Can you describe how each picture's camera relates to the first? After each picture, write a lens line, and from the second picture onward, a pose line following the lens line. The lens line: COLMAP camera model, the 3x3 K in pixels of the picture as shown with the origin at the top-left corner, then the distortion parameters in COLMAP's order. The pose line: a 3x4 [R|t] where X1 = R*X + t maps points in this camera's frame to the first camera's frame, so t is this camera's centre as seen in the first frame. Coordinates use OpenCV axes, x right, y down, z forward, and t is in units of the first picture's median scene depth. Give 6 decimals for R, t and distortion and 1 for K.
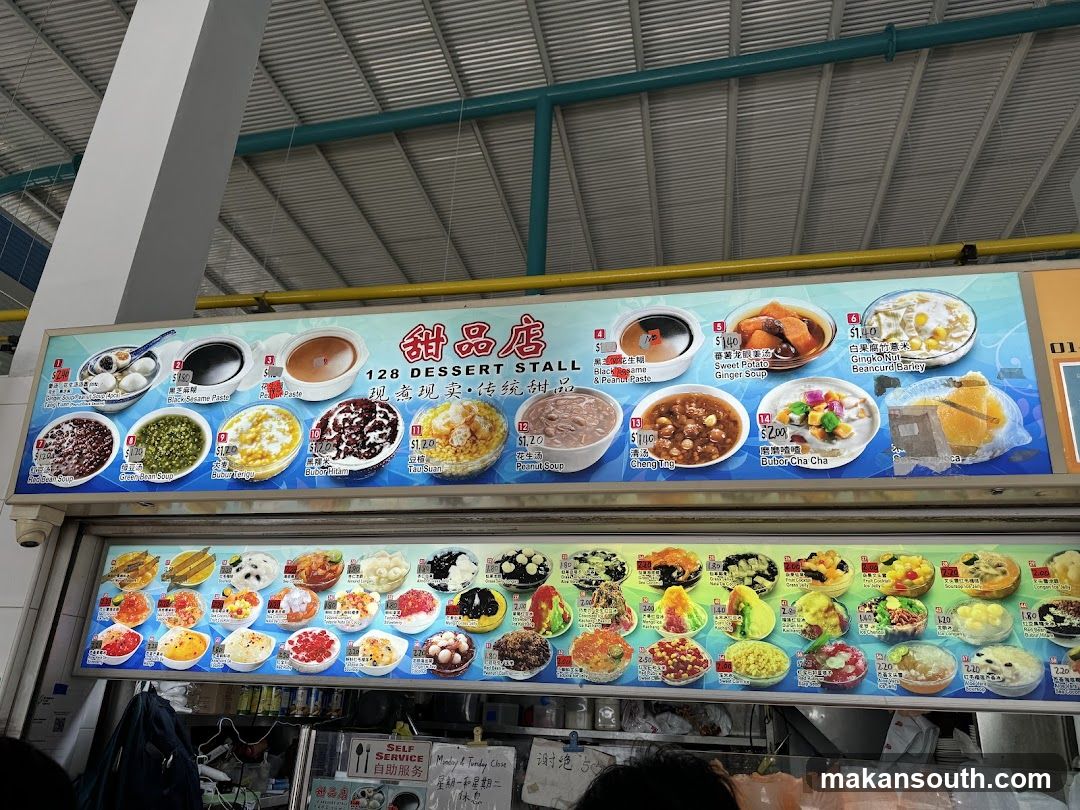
lens RADIAL K [[764.8, 0, 544.2], [0, 764.8, 407.5], [0, 0, 1]] dist [0.111483, -0.191084]
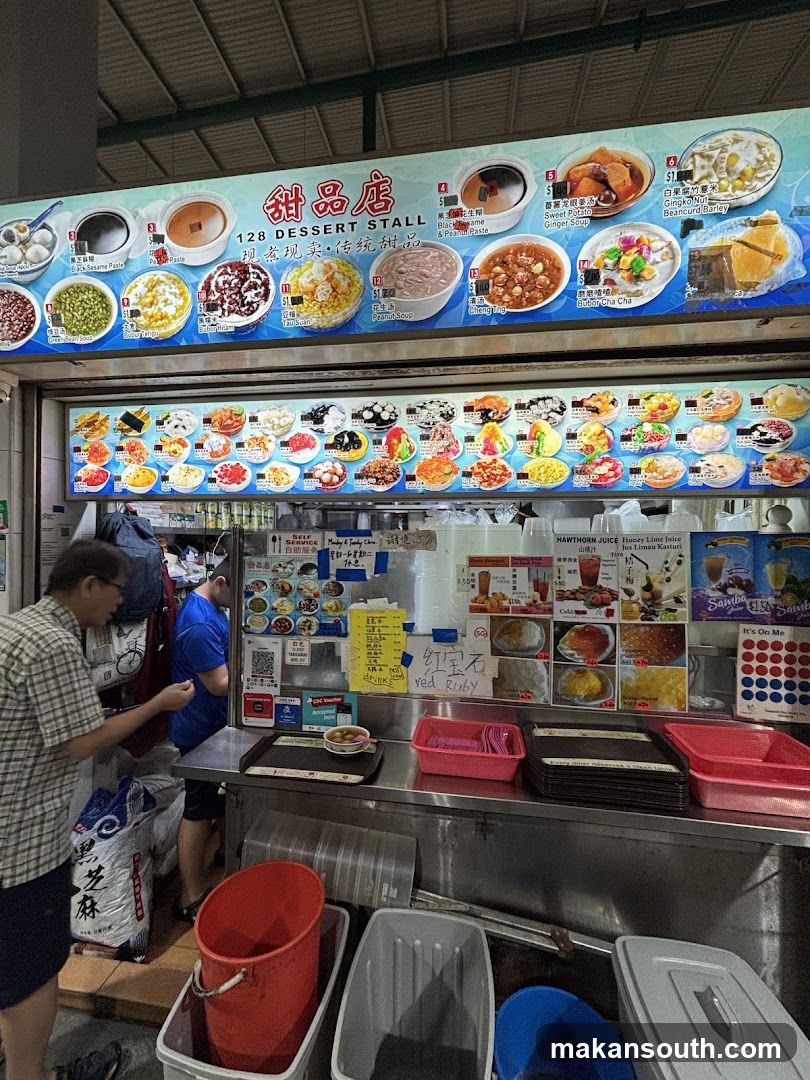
lens RADIAL K [[440.6, 0, 405.4], [0, 440.6, 541.5], [0, 0, 1]] dist [0.002837, 0.000641]
pose [[0.998098, -0.033223, 0.051921, -0.030083], [0.011017, 0.924908, 0.380032, 0.127953], [-0.060648, -0.378737, 0.923515, 0.204689]]
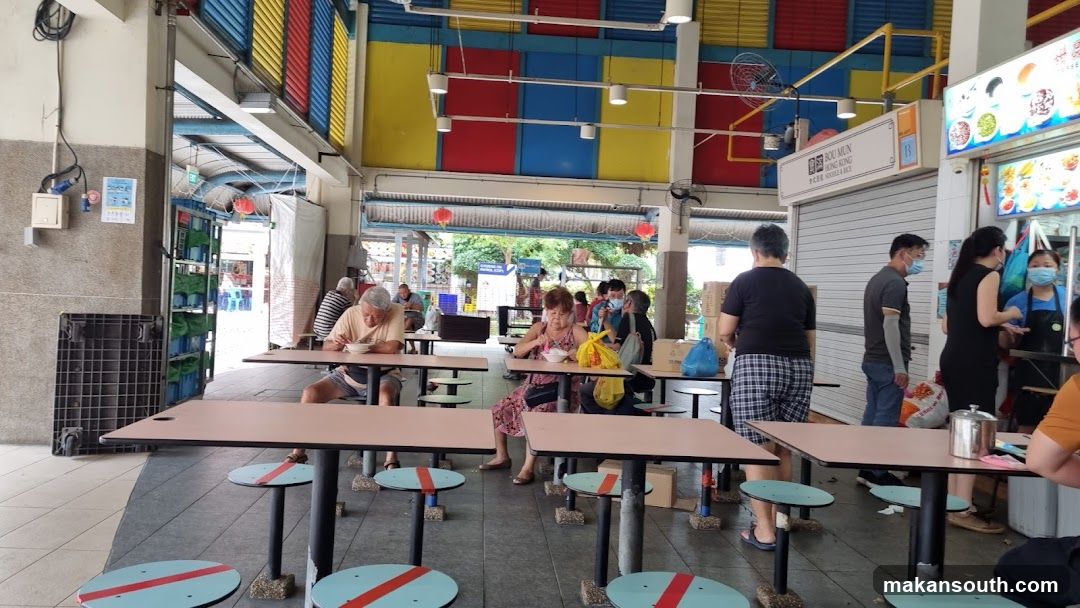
lens RADIAL K [[807.6, 0, 536.2], [0, 807.6, 298.3], [0, 0, 1]] dist [0.066624, -0.048392]
pose [[0.260209, -0.019324, -0.965359, 1.698387], [0.335984, 0.939130, 0.071764, -0.106449], [0.905211, -0.343018, 0.250863, -1.171072]]
